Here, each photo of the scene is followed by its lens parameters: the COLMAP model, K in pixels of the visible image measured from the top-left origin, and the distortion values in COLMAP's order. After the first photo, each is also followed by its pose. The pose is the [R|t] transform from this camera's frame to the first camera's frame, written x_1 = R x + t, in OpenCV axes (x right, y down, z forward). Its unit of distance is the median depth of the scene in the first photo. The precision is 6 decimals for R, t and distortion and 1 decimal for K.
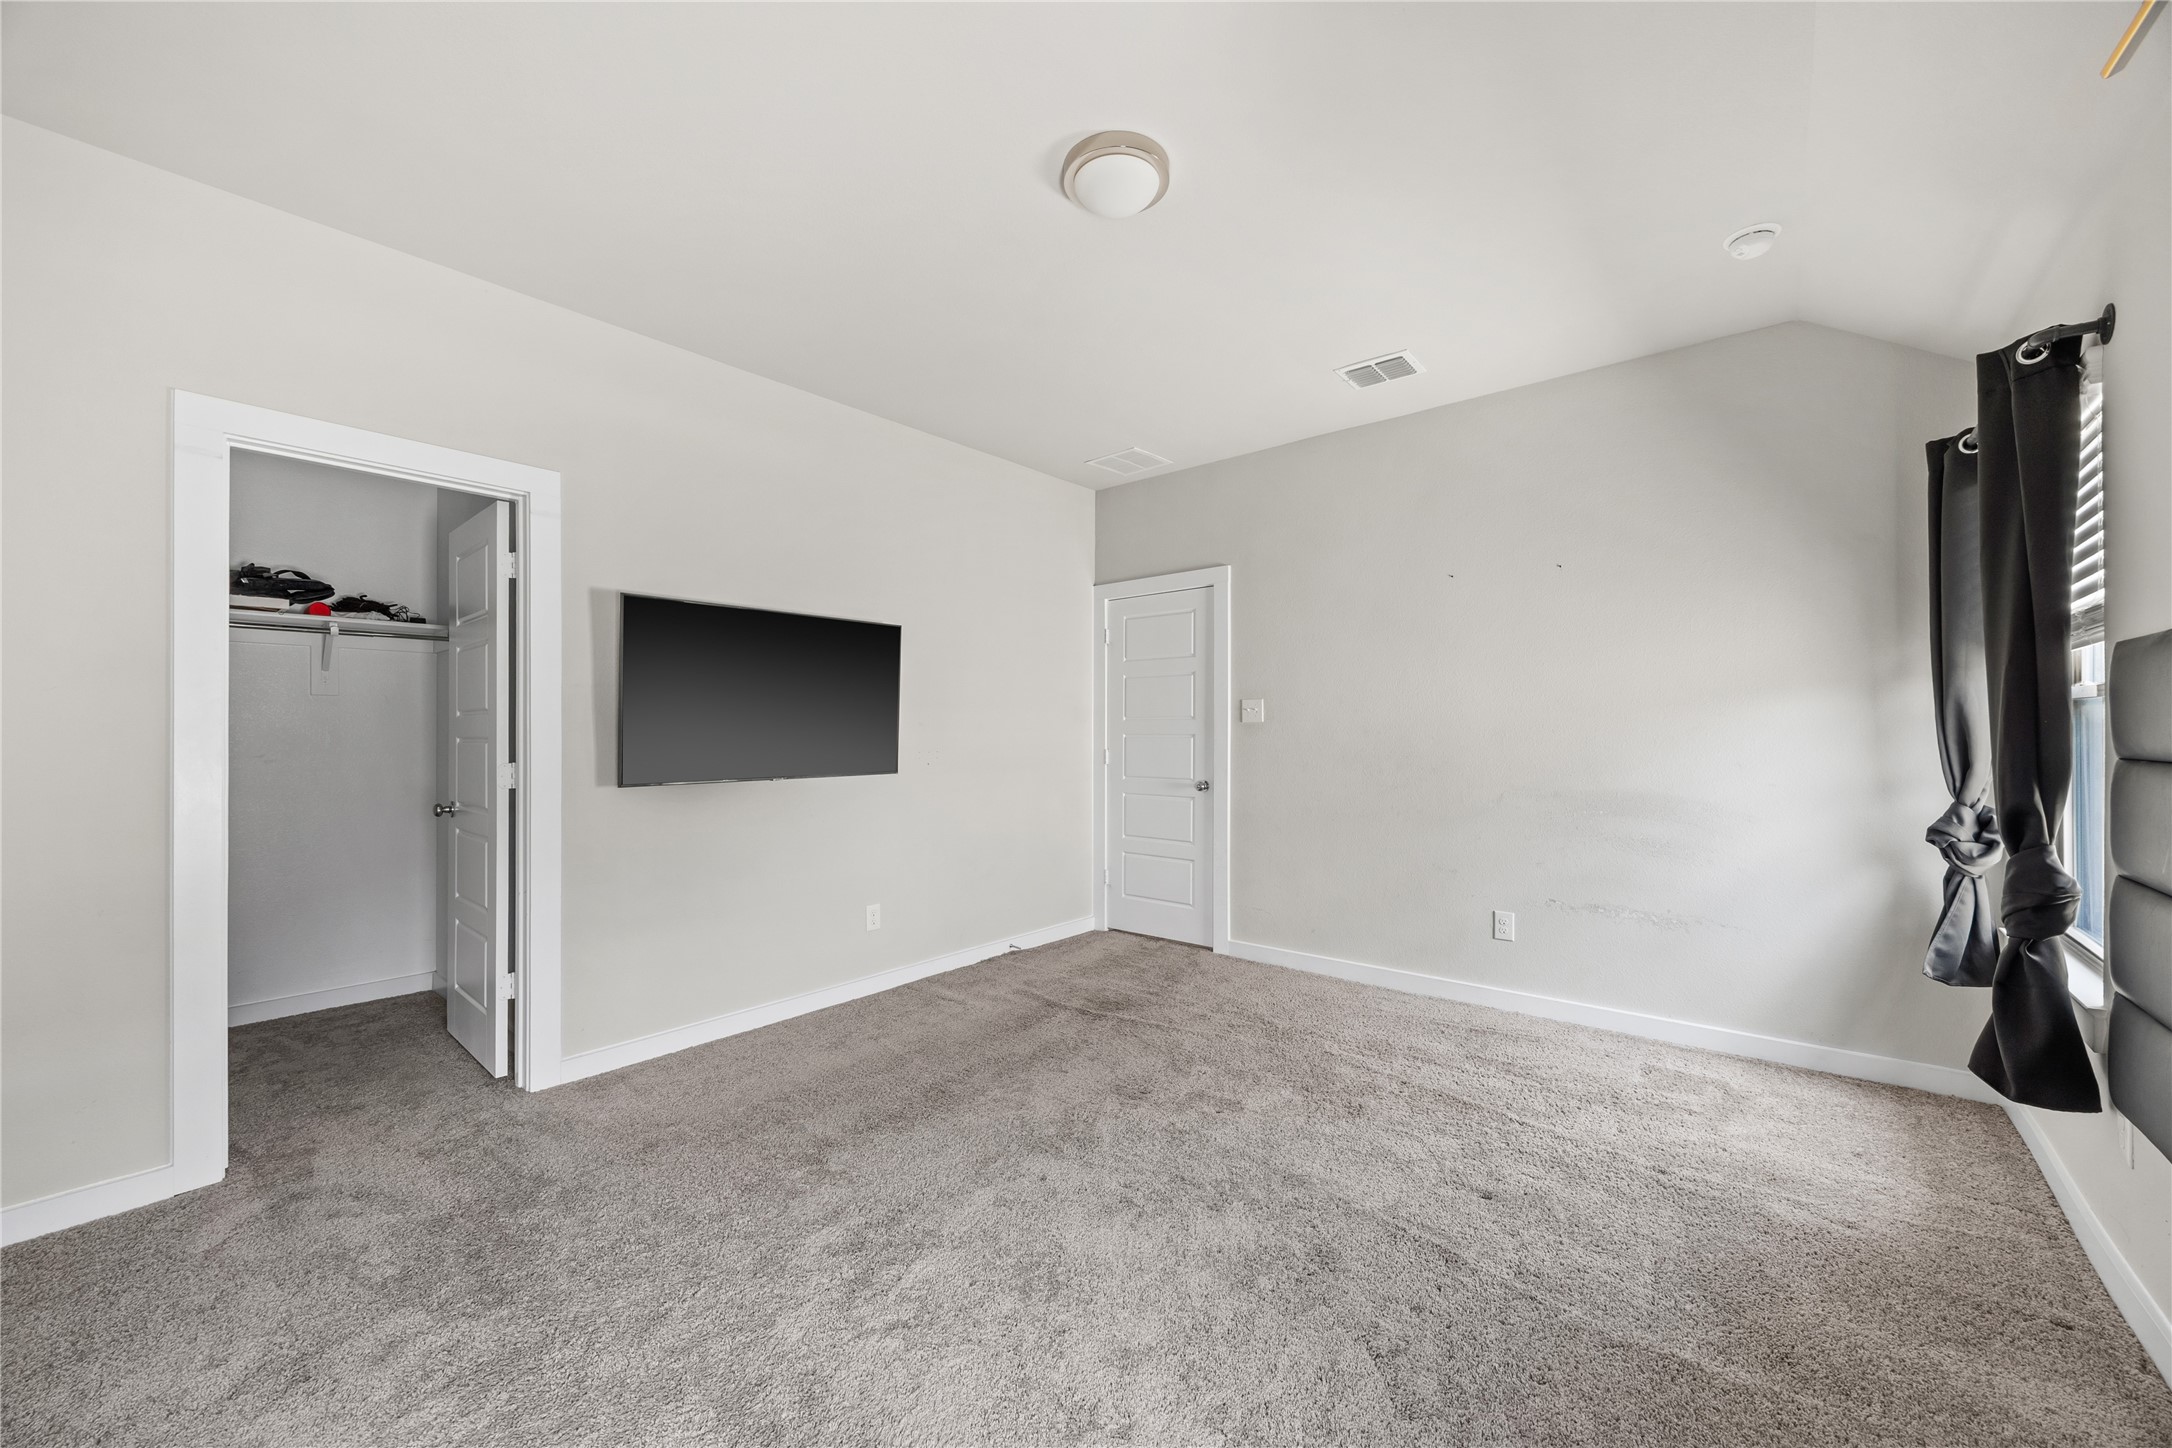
lens RADIAL K [[824.5, 0, 1091.7], [0, 824.5, 739.9], [0, 0, 1]] dist [-0.003845, 0.000055]
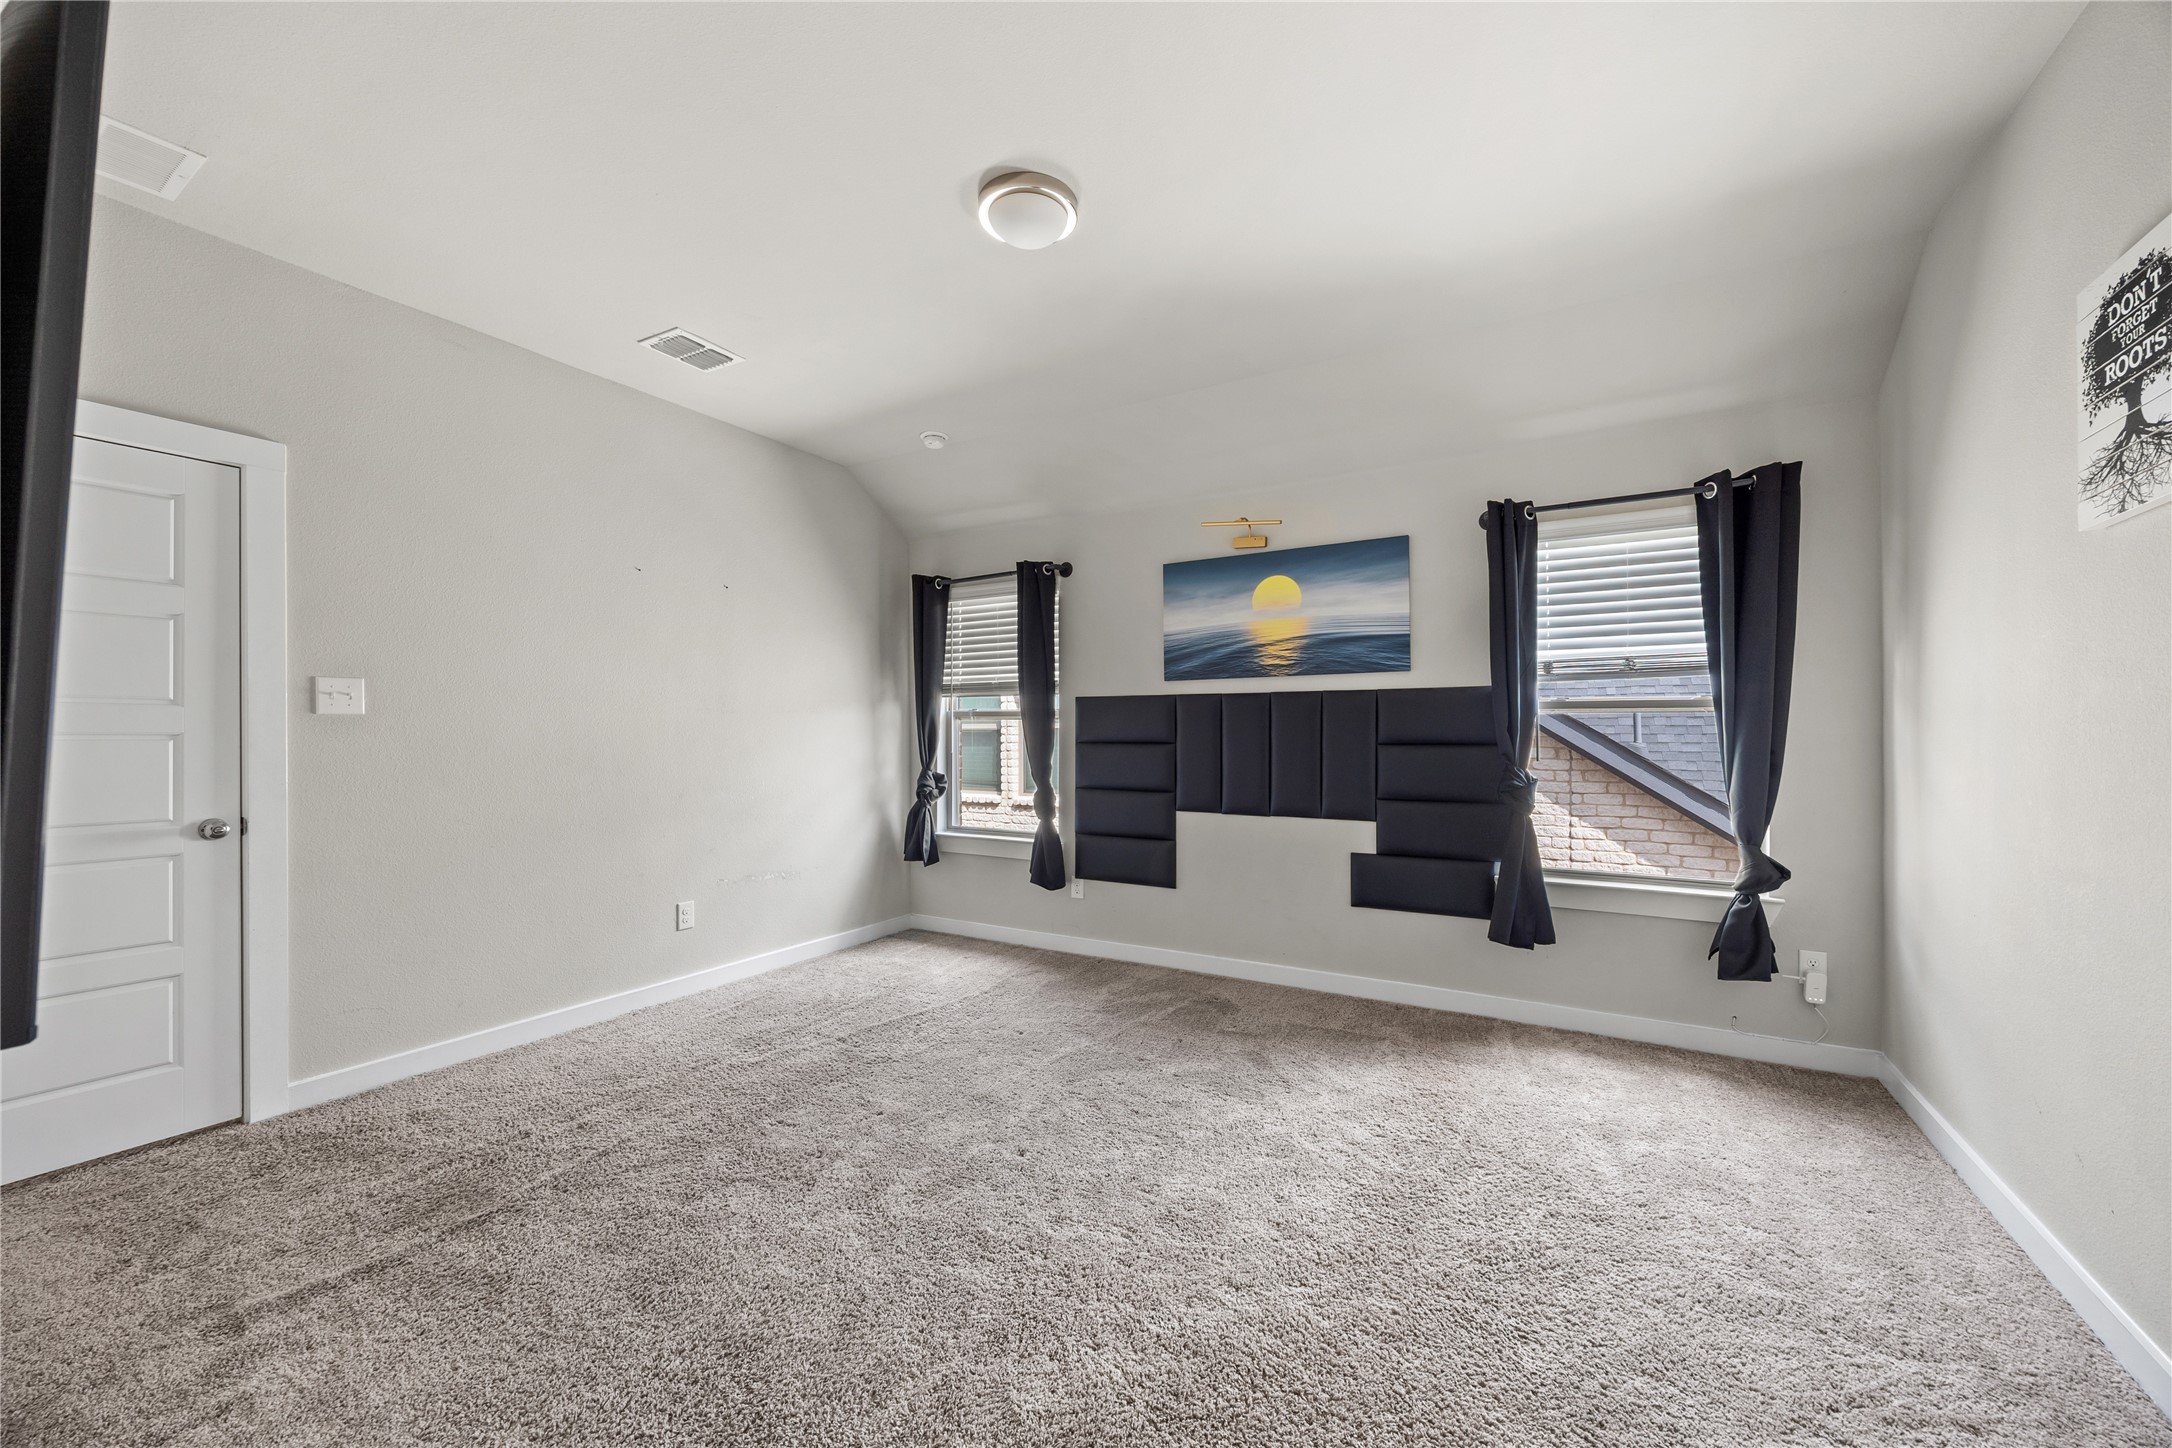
lens RADIAL K [[824.5, 0, 1091.7], [0, 824.5, 739.9], [0, 0, 1]] dist [-0.003845, 0.000055]
pose [[-0.161763, -0.006050, 0.986811, -0.560413], [0.009756, 0.999923, 0.007729, -0.001587], [-0.986781, 0.010878, -0.161692, 0.590783]]
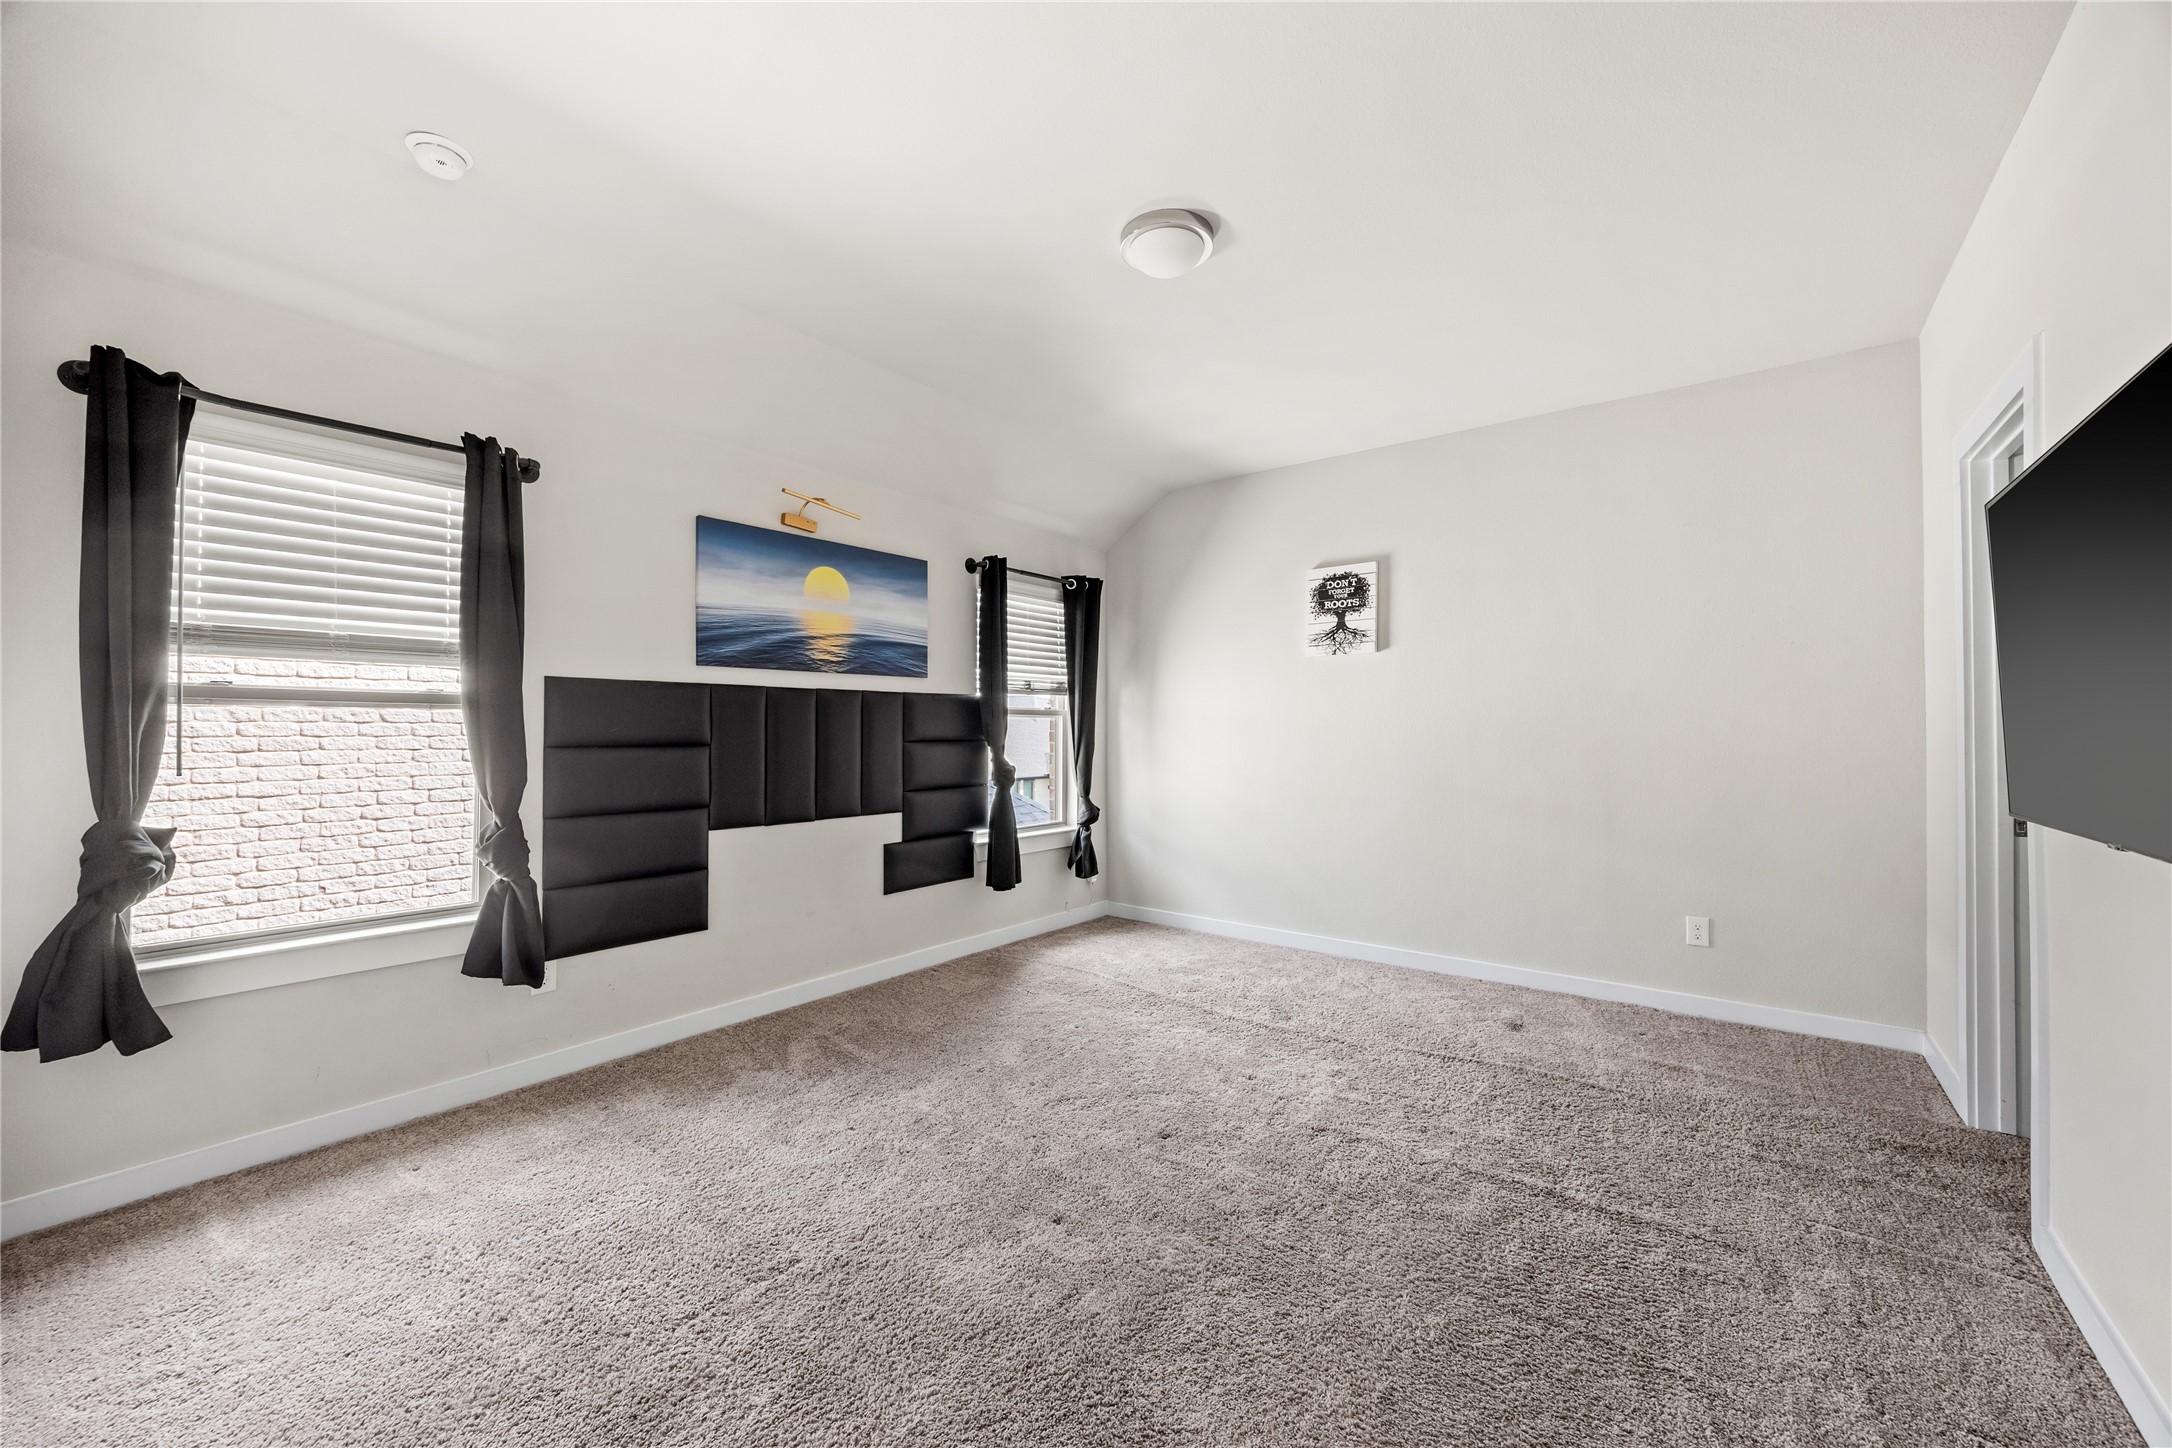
lens RADIAL K [[830.5, 0, 1095.8], [0, 830.5, 731.9], [0, 0, 1]] dist [-0.002900, 0.000137]
pose [[-0.999313, 0.004867, -0.036738, 0.093280], [0.004444, 0.999923, 0.011595, -0.009509], [0.036791, 0.011424, -0.999258, 1.157552]]
